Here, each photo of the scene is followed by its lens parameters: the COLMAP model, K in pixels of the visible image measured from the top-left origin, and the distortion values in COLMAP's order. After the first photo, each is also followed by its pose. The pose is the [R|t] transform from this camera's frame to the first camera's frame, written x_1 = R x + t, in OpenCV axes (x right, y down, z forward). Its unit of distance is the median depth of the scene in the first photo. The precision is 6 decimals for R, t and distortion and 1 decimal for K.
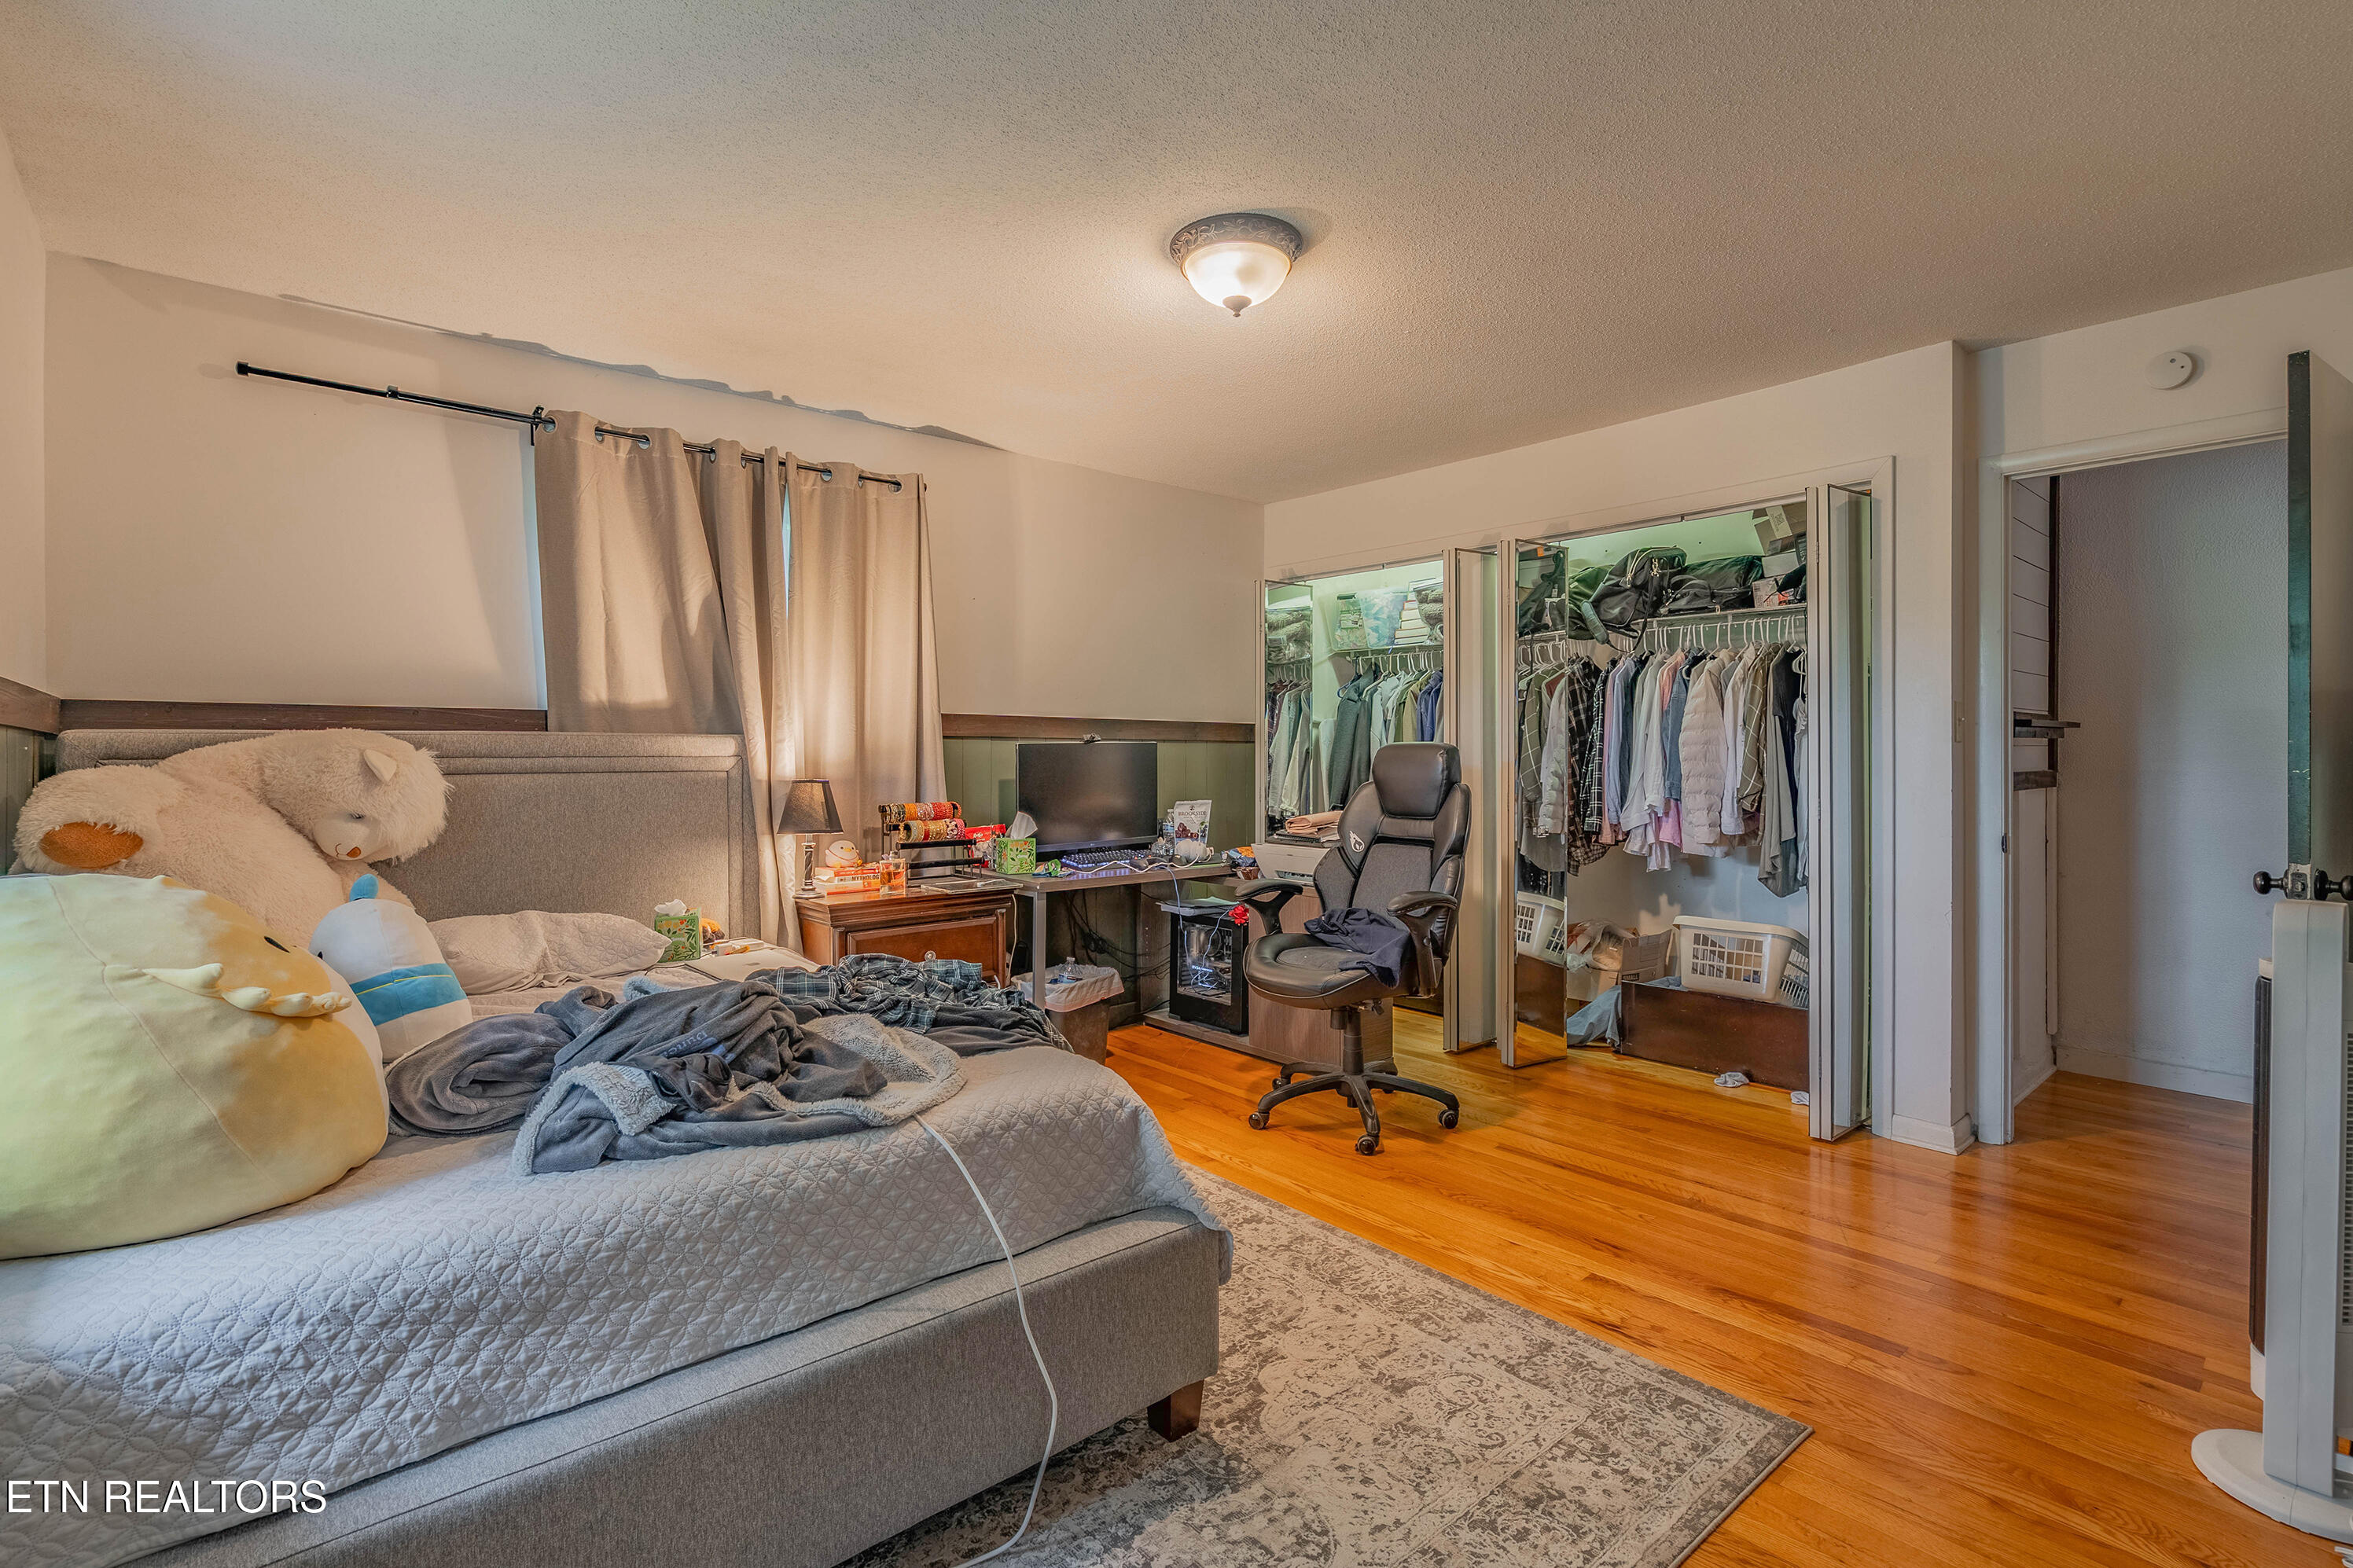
lens RADIAL K [[1085.6, 0, 1176.5], [0, 1085.6, 755.7], [0, 0, 1]] dist [-0.000977, -0.000125]
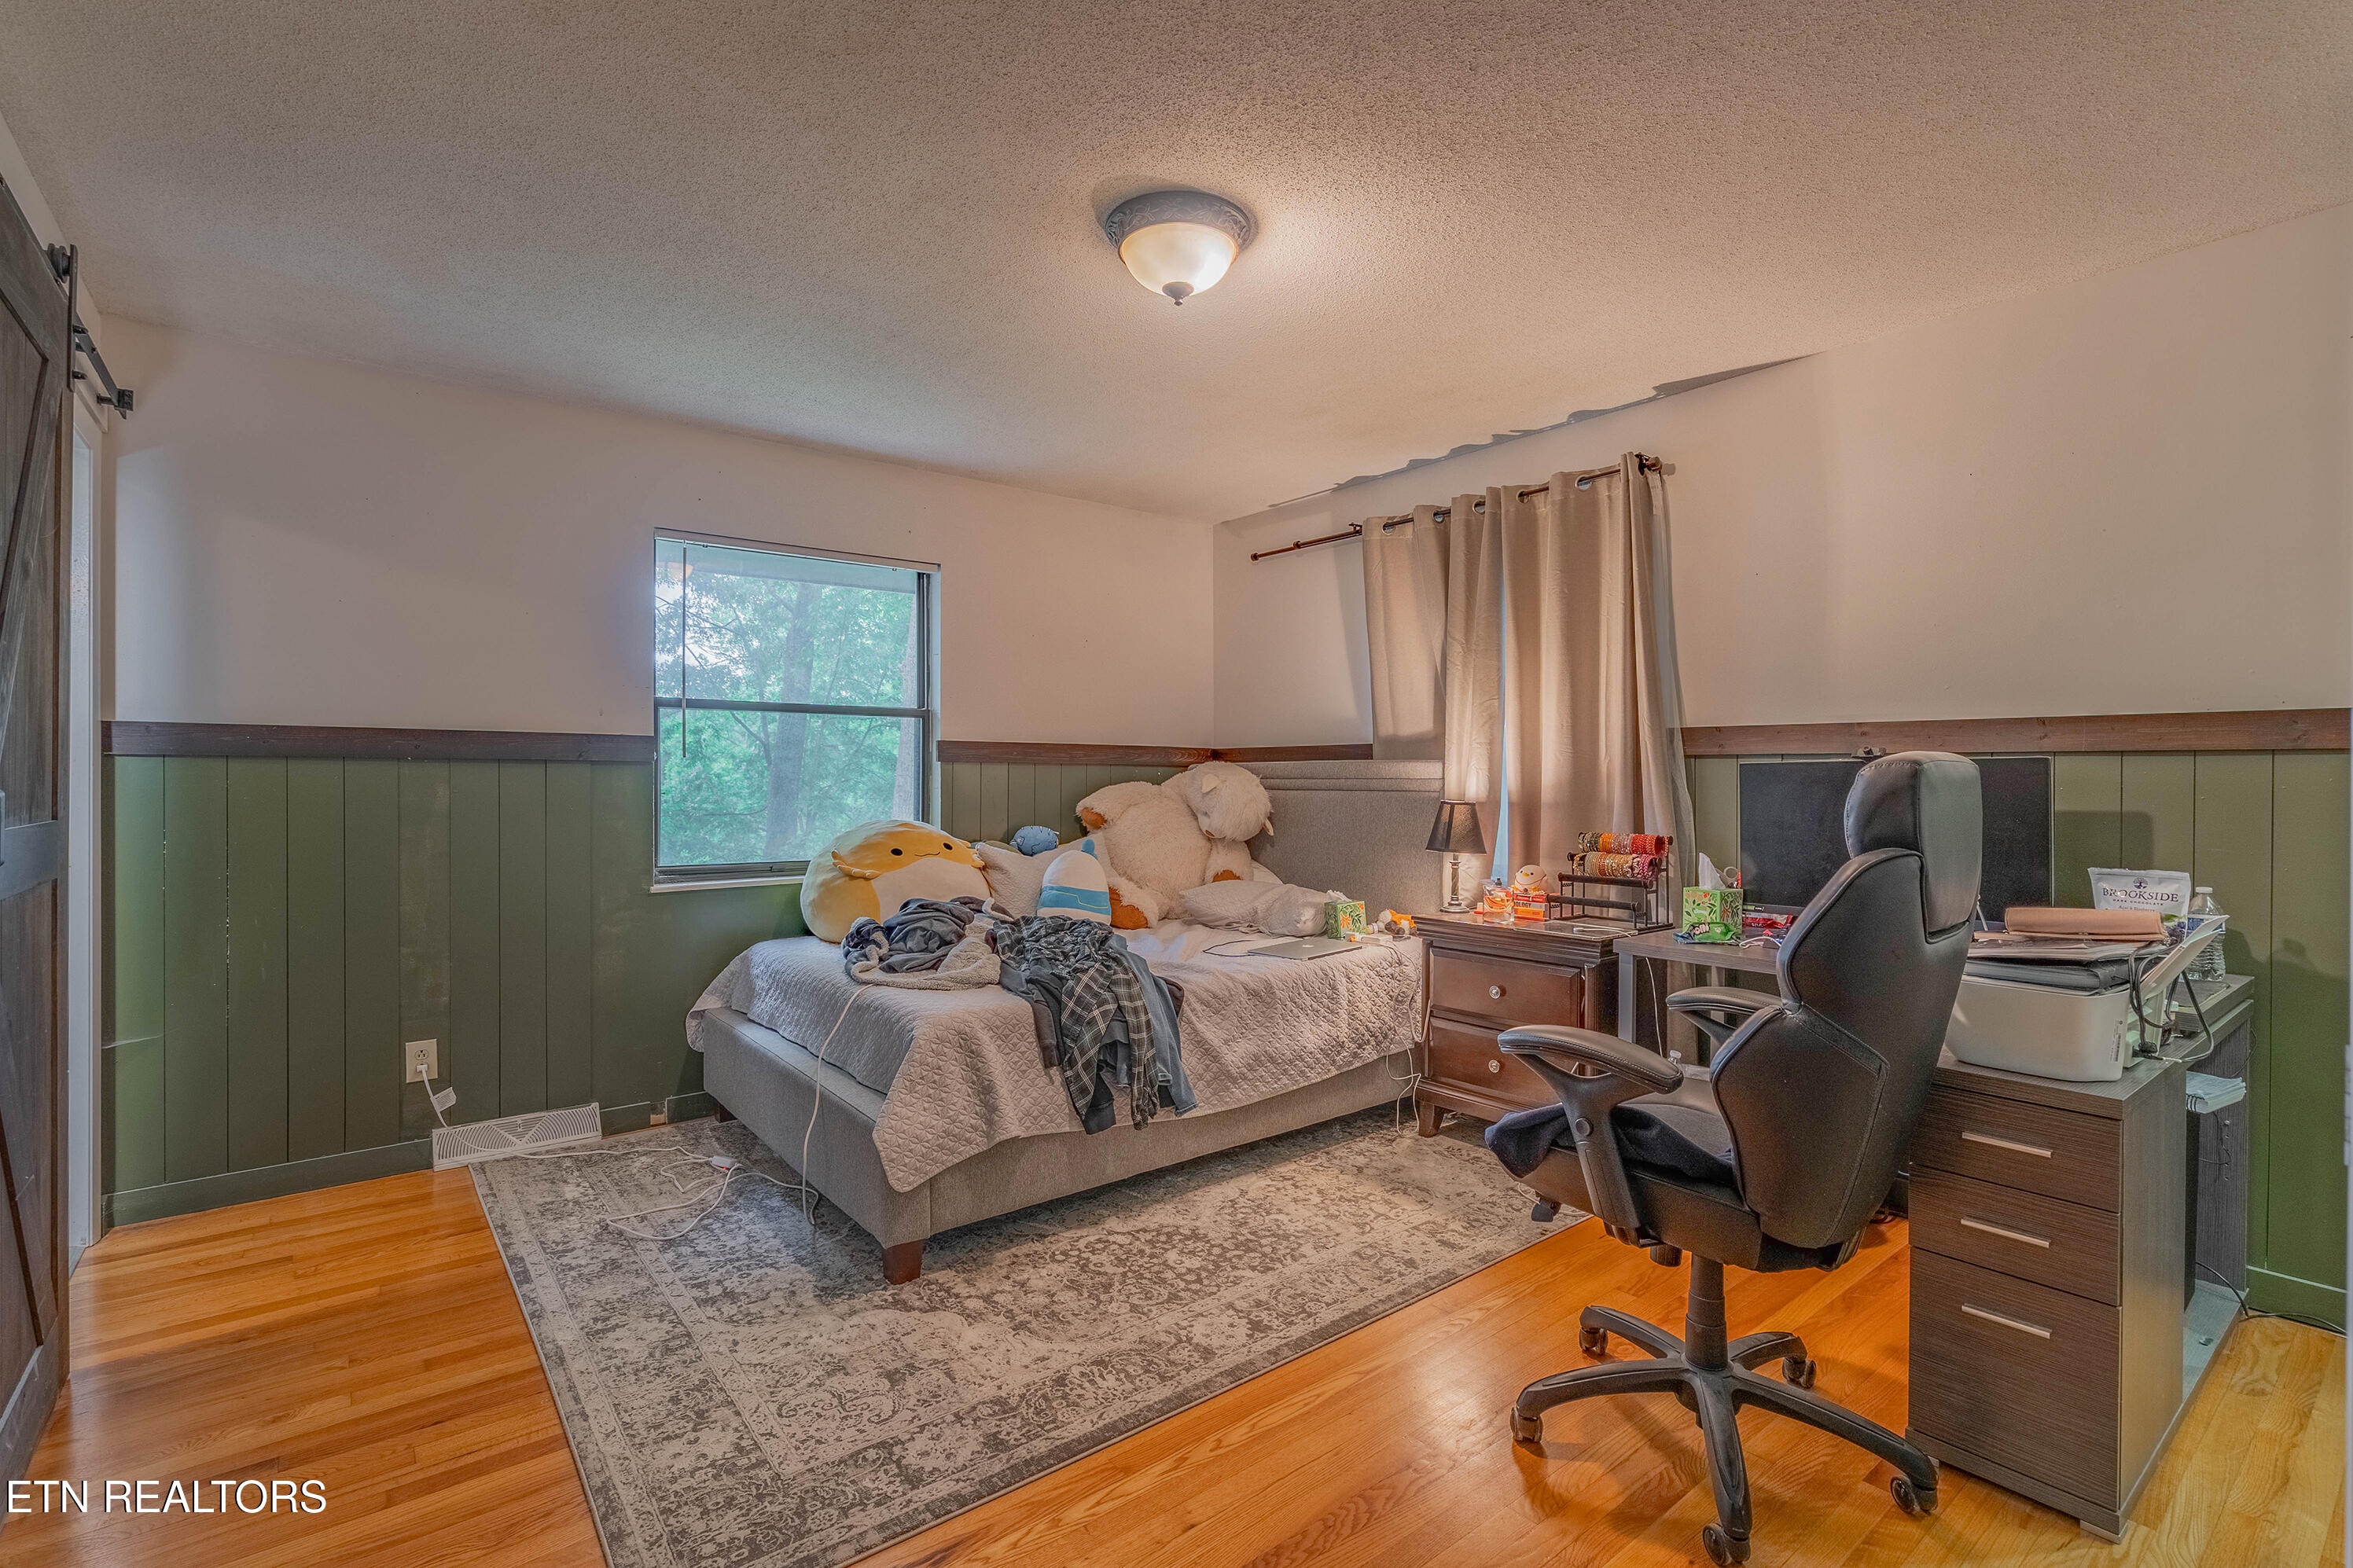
lens RADIAL K [[1093.4, 0, 1186.7], [0, 1093.4, 781.4], [0, 0, 1]] dist [0.000642, 0.000110]
pose [[-0.046325, 0.004492, -0.998916, 0.938737], [-0.003775, 0.999982, 0.004672, -0.001349], [0.998919, 0.003987, -0.046308, 0.998440]]
